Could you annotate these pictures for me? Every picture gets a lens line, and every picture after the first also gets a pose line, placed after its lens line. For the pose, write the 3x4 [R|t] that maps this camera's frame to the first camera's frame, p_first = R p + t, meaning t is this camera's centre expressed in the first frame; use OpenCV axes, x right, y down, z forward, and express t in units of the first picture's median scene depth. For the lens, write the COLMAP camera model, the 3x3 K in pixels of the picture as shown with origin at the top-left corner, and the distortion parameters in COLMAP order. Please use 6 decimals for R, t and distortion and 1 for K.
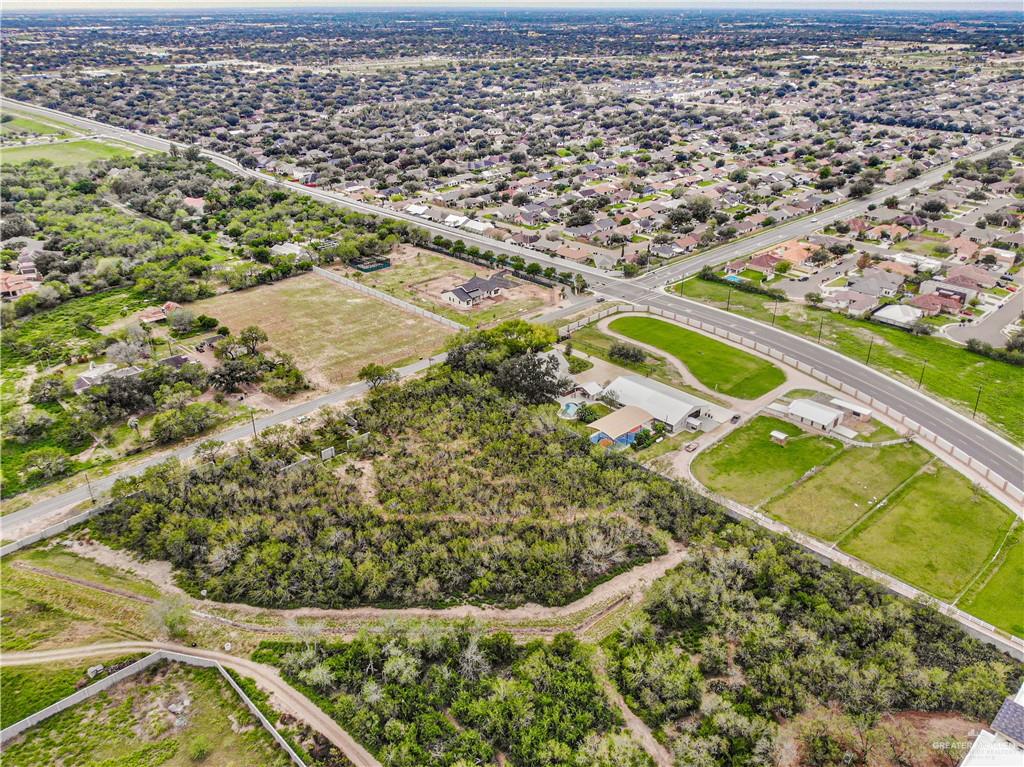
lens RADIAL K [[788.1, 0, 515.1], [0, 788.1, 383.1], [0, 0, 1]] dist [-0.009479, 0.001331]
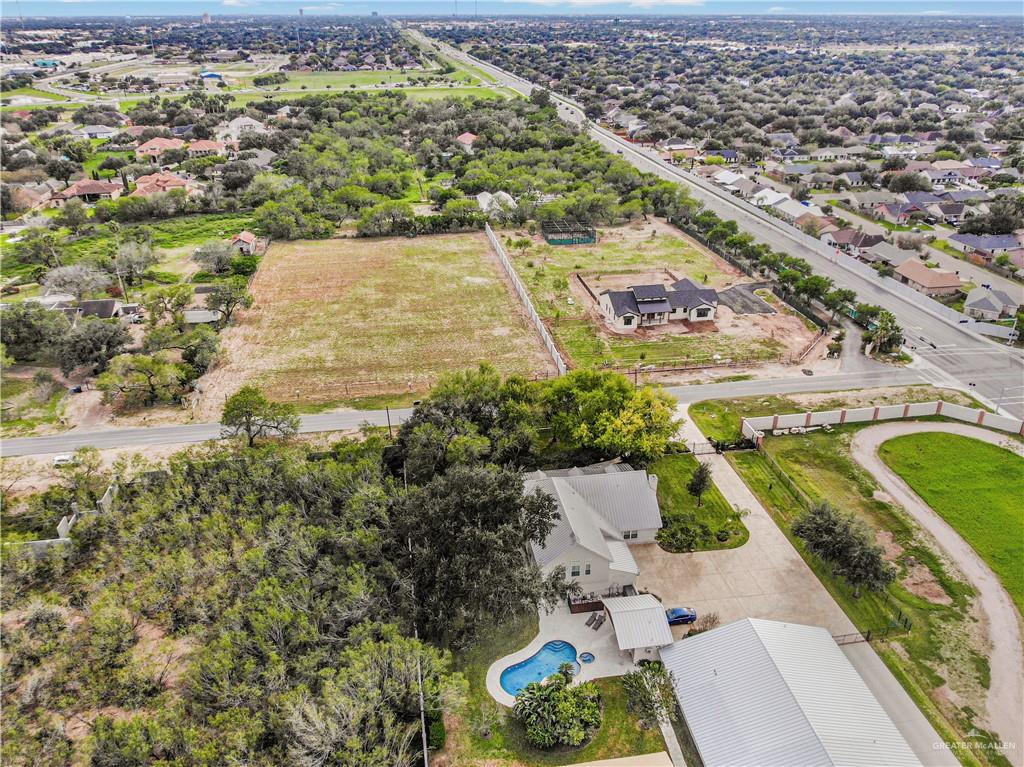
lens RADIAL K [[772.7, 0, 515.1], [0, 772.7, 383.7], [0, 0, 1]] dist [-0.008642, -0.000357]
pose [[0.819292, 0.249764, -0.516118, 0.143394], [-0.249383, 0.965763, 0.071486, -0.074849], [0.516302, 0.070143, 0.853529, 0.494804]]
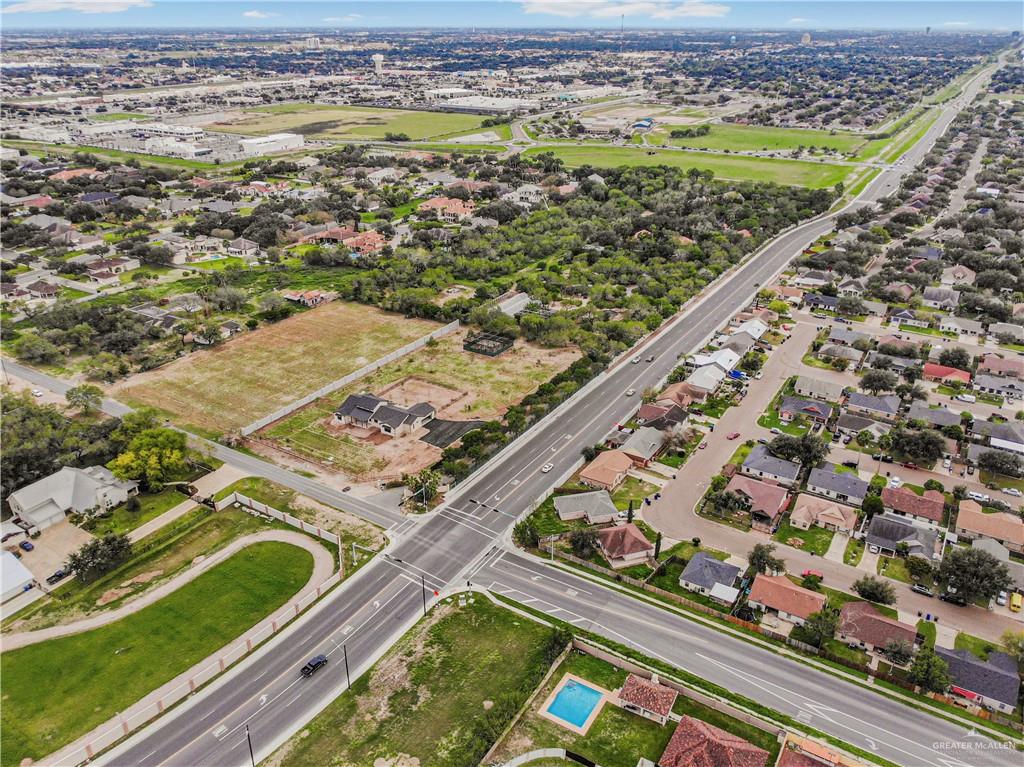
lens RADIAL K [[772.7, 0, 515.1], [0, 772.7, 383.7], [0, 0, 1]] dist [-0.008642, -0.000357]
pose [[0.234280, 0.414766, -0.879251, 0.571797], [-0.424762, 0.857199, 0.291183, -0.387361], [0.874466, 0.305253, 0.377001, 0.804661]]
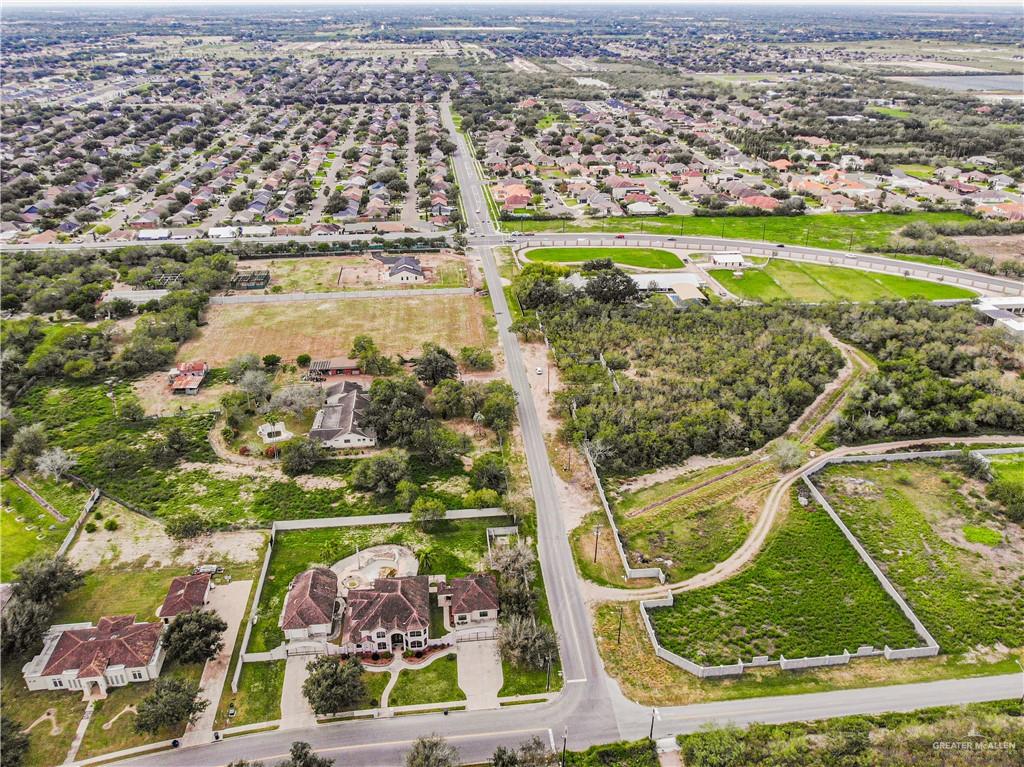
lens RADIAL K [[779.1, 0, 515.2], [0, 779.1, 386.0], [0, 0, 1]] dist [-0.008684, -0.000131]
pose [[0.617919, -0.349003, 0.704538, -0.738957], [0.342083, 0.926161, 0.158761, -0.082964], [-0.707923, 0.142909, 0.691680, 0.177506]]
